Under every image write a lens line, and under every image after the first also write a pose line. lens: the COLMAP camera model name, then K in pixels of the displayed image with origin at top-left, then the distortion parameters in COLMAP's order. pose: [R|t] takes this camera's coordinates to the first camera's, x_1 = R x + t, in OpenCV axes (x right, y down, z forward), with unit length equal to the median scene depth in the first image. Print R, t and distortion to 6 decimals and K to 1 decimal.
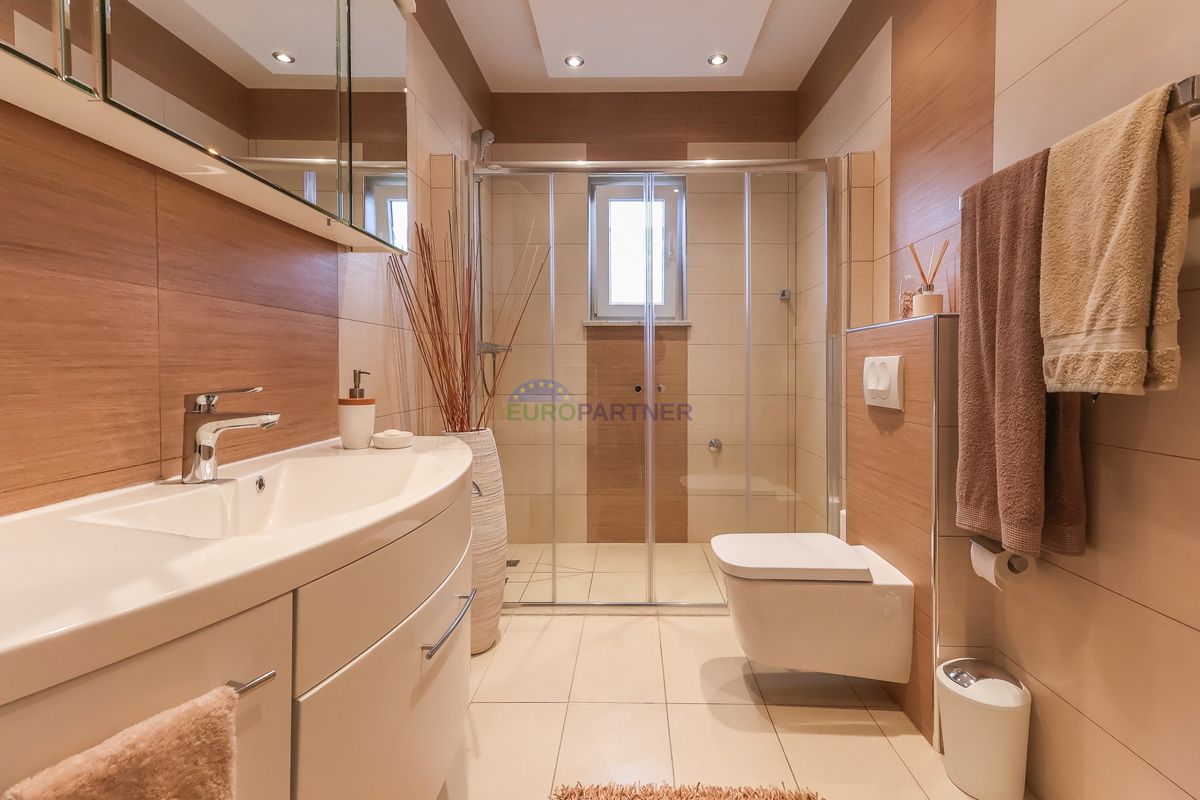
lens RADIAL K [[565.9, 0, 620.2], [0, 565.9, 375.5], [0, 0, 1]] dist [0.020594, 0.000595]
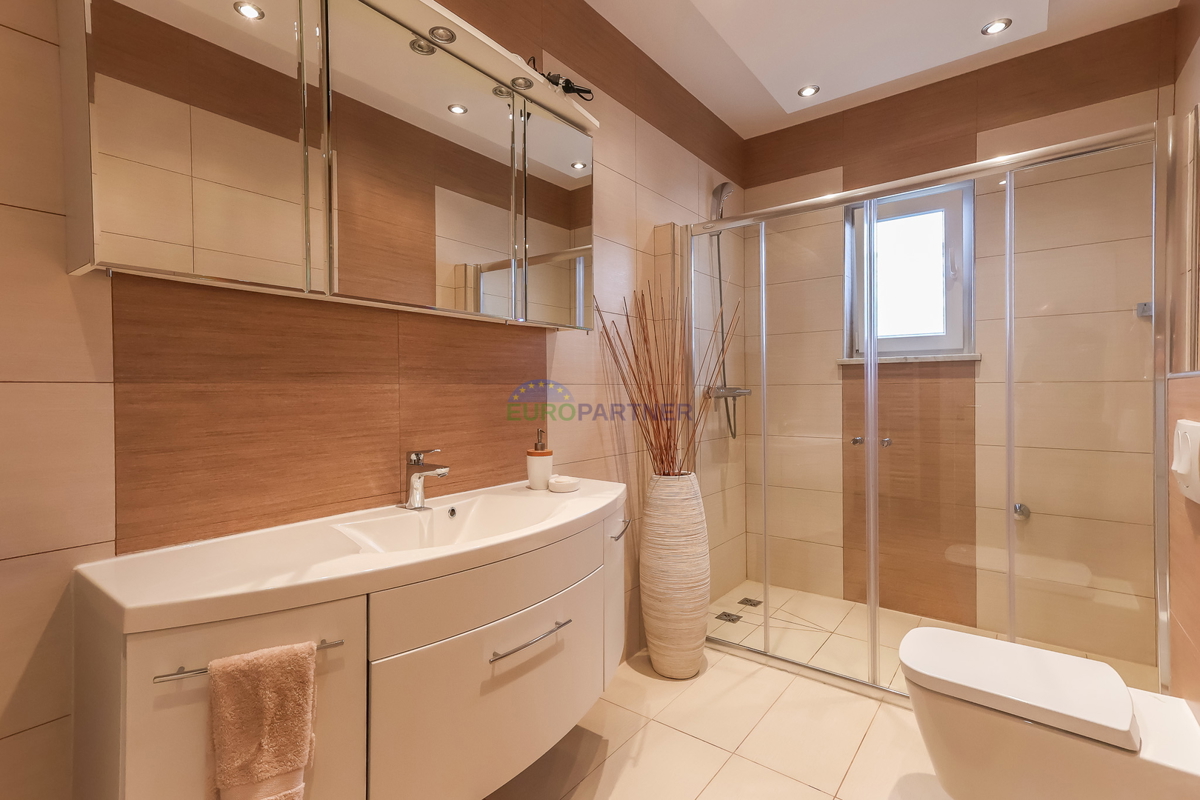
lens RADIAL K [[558.1, 0, 586.8], [0, 558.1, 401.5], [0, 0, 1]] dist [0.022175, 0.001099]
pose [[0.795241, 0.003995, -0.606280, 0.472723], [0.000195, 0.999977, 0.006846, -0.096082], [0.606293, -0.005563, 0.795222, 0.062689]]
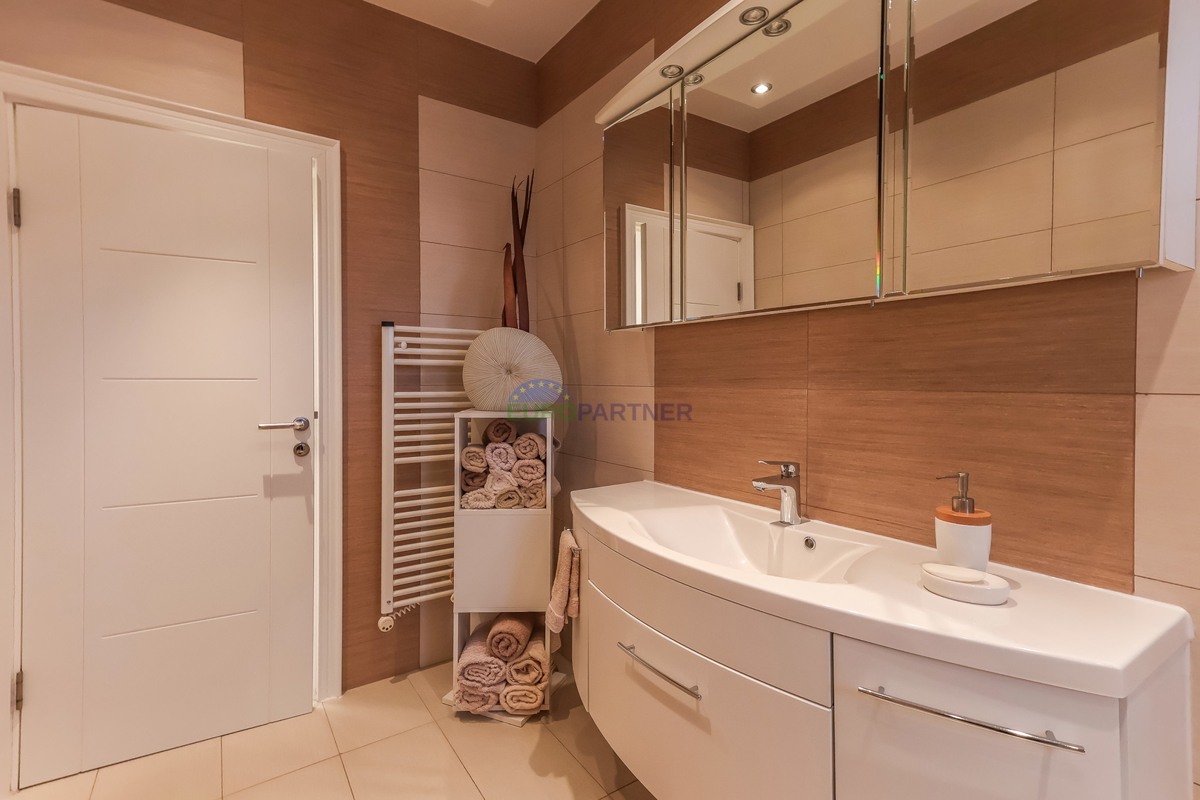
lens RADIAL K [[561.5, 0, 601.2], [0, 561.5, 381.6], [0, 0, 1]] dist [0.020592, 0.000165]
pose [[-0.812167, 0.008591, -0.583361, 0.410627], [-0.004296, 0.999776, 0.020703, -0.169356], [0.583409, 0.019320, -0.811949, 1.583523]]
